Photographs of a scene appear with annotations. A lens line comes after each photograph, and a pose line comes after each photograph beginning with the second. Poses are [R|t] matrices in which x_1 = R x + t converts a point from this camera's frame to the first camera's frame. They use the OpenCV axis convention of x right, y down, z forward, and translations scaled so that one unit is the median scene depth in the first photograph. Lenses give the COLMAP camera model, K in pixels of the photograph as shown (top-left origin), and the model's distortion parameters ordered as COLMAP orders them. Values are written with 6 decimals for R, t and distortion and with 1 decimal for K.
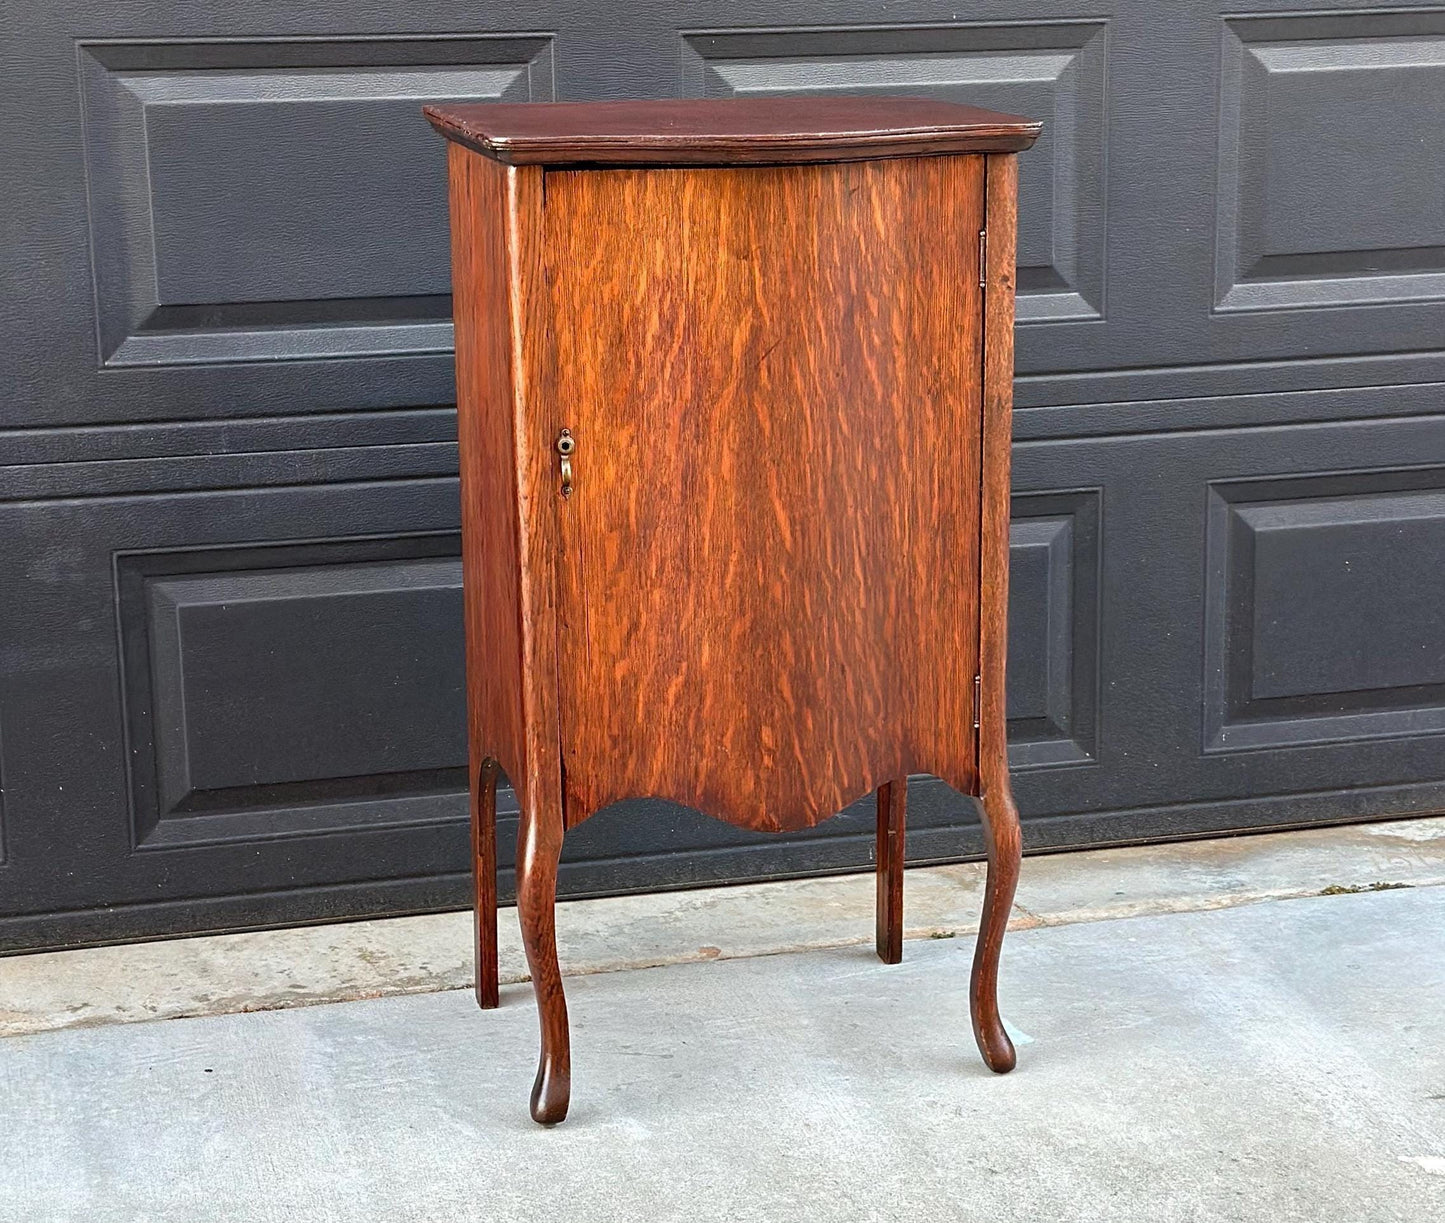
lens RADIAL K [[2860.1, 0, 720.4], [0, 2860.1, 622.9], [0, 0, 1]] dist [0.143437, 0.000000]
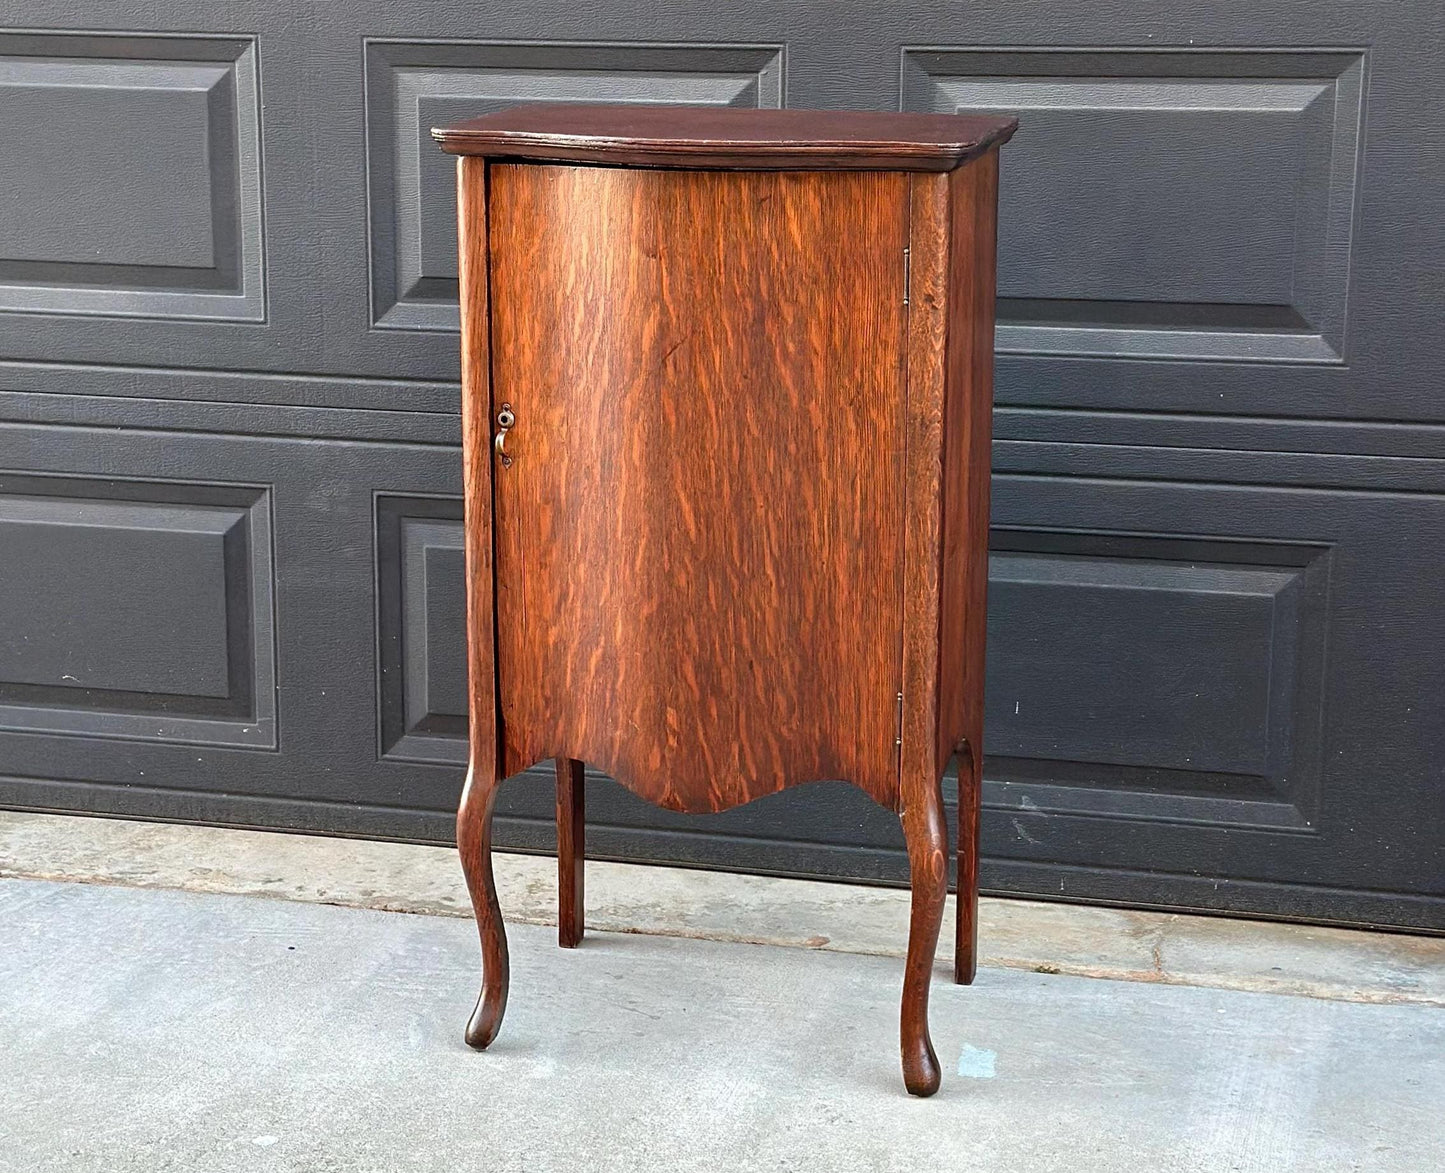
lens RADIAL K [[2830.5, 0, 697.9], [0, 2830.5, 617.7], [0, 0, 1]] dist [0.144002, 0.000000]
pose [[0.871077, 0.128197, -0.474120, 0.505718], [-0.132685, 0.990864, 0.024142, -0.022460], [0.472884, 0.041879, 0.880129, 0.095311]]
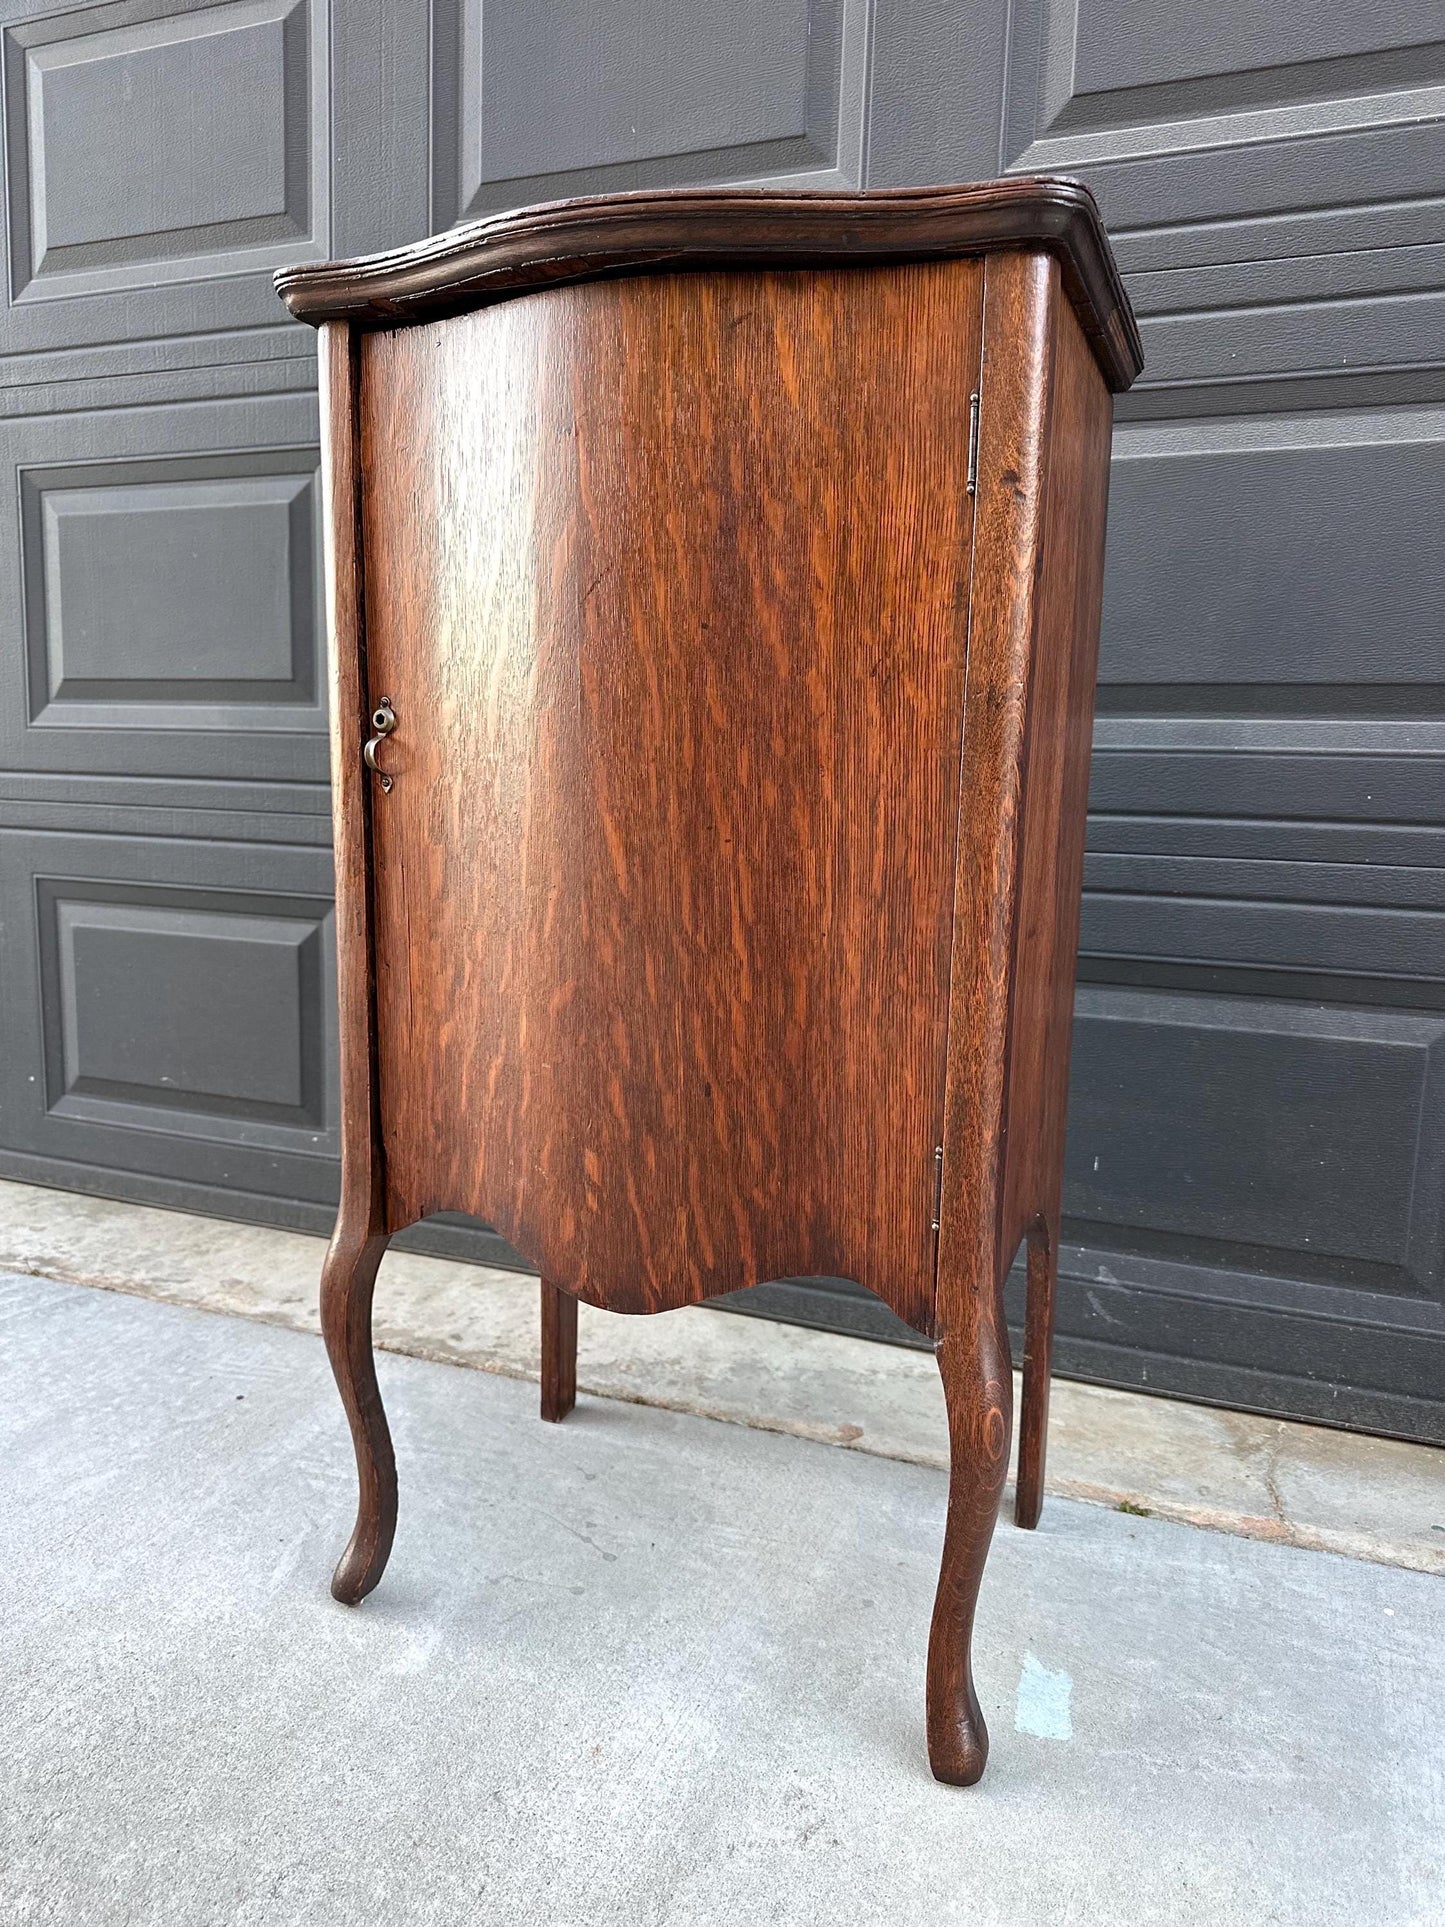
lens RADIAL K [[1371.0, 0, 719.6], [0, 1371.0, 967.4], [0, 0, 1]] dist [0.067339, -0.093484]
pose [[0.799263, 0.121738, -0.588522, 0.228543], [-0.177712, 0.983351, -0.037938, -0.000080], [0.574106, 0.134910, 0.807590, 0.740275]]
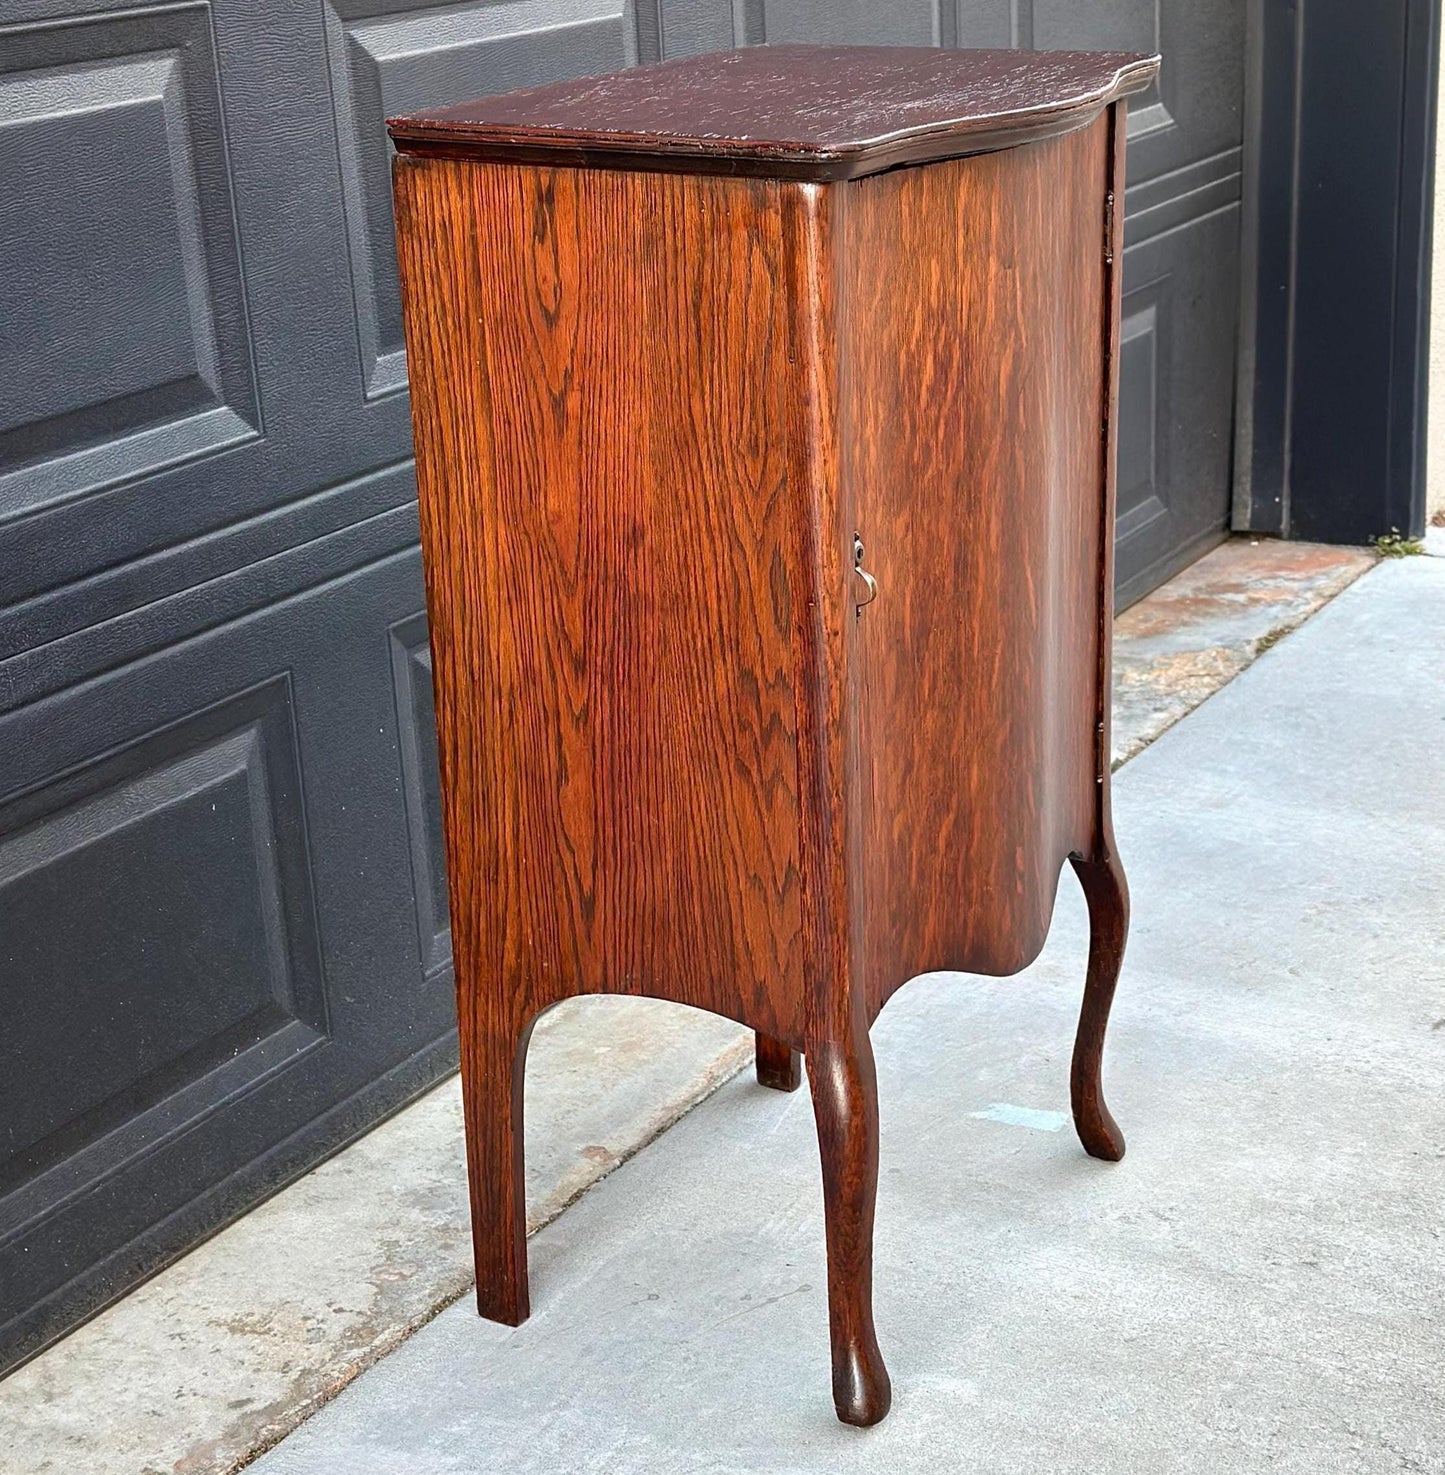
lens RADIAL K [[2823.8, 0, 732.9], [0, 2823.8, 736.2], [0, 0, 1]] dist [0.138486, 0.000000]
pose [[0.712407, -0.248576, 0.656267, -0.550167], [0.199452, 0.968319, 0.150259, -0.127968], [-0.672827, 0.023848, 0.739416, 0.463851]]
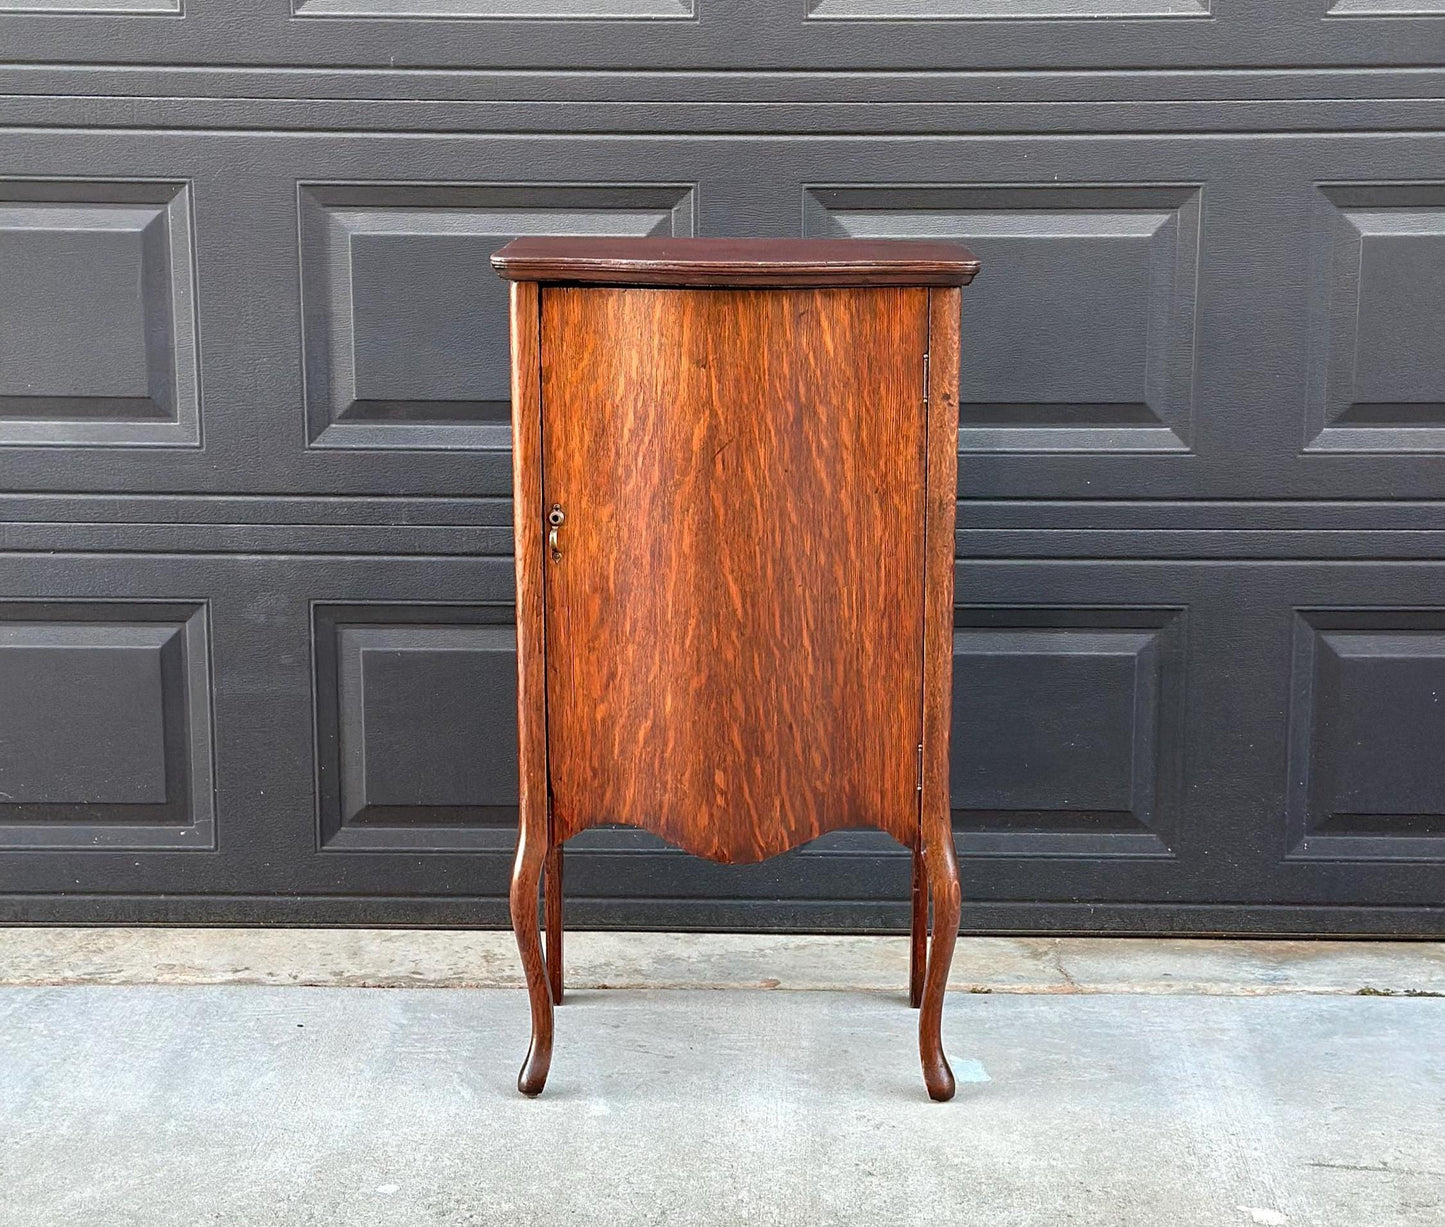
lens RADIAL K [[2681.1, 0, 724.7], [0, 2681.1, 676.1], [0, 0, 1]] dist [0.142024, 0.000000]
pose [[0.960846, 0.070376, -0.267997, 0.305922], [-0.080054, 0.996468, -0.025346, 0.025324], [0.265266, 0.045808, 0.963086, -0.051514]]
